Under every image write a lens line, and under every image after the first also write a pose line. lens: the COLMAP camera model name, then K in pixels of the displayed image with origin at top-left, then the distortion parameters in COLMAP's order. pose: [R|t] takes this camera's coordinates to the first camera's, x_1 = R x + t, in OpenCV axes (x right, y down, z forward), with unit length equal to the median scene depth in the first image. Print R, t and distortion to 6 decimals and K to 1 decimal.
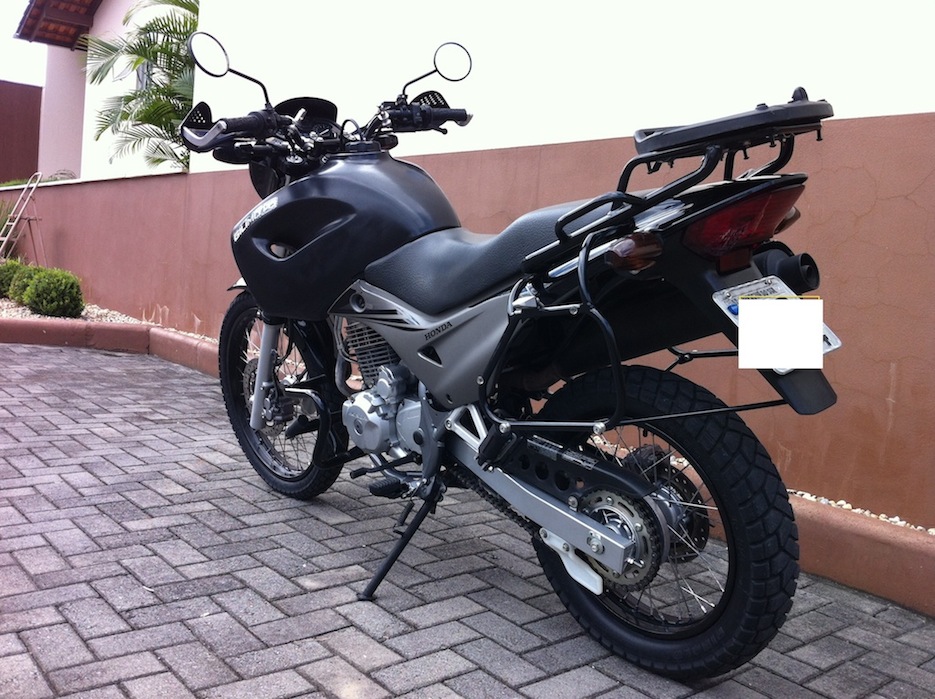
lens RADIAL K [[899.5, 0, 465.7], [0, 899.5, 332.4], [0, 0, 1]] dist [0.135204, -0.376563]
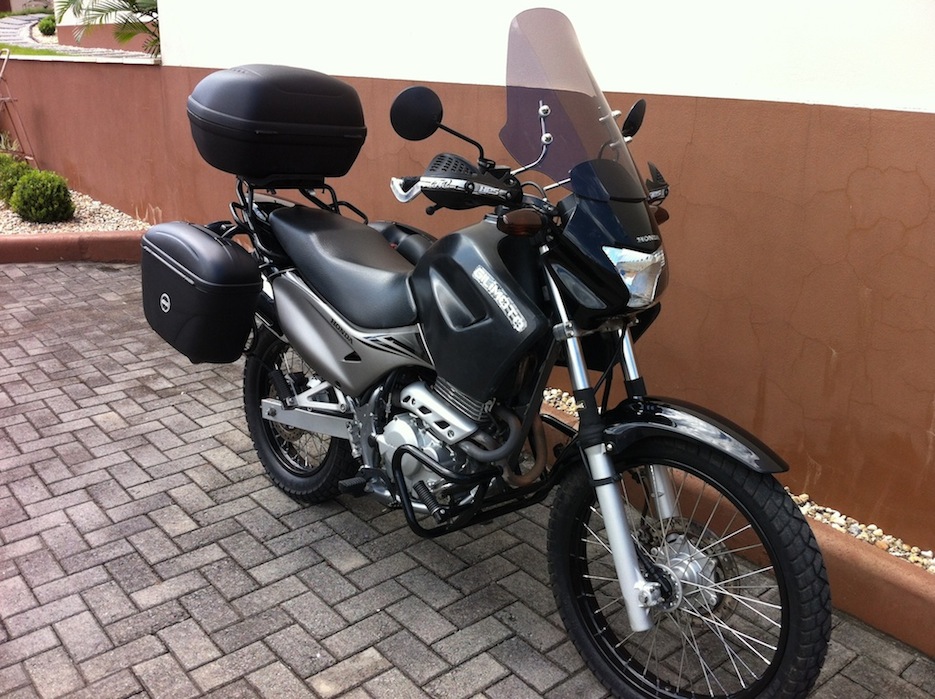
lens RADIAL K [[905.7, 0, 467.5], [0, 905.7, 349.5], [0, 0, 1]] dist [0.067442, -0.213821]
pose [[0.998039, -0.056456, -0.027046, 0.023876], [0.061443, 0.966114, 0.250695, -0.252959], [0.011976, -0.251866, 0.967688, 0.113747]]
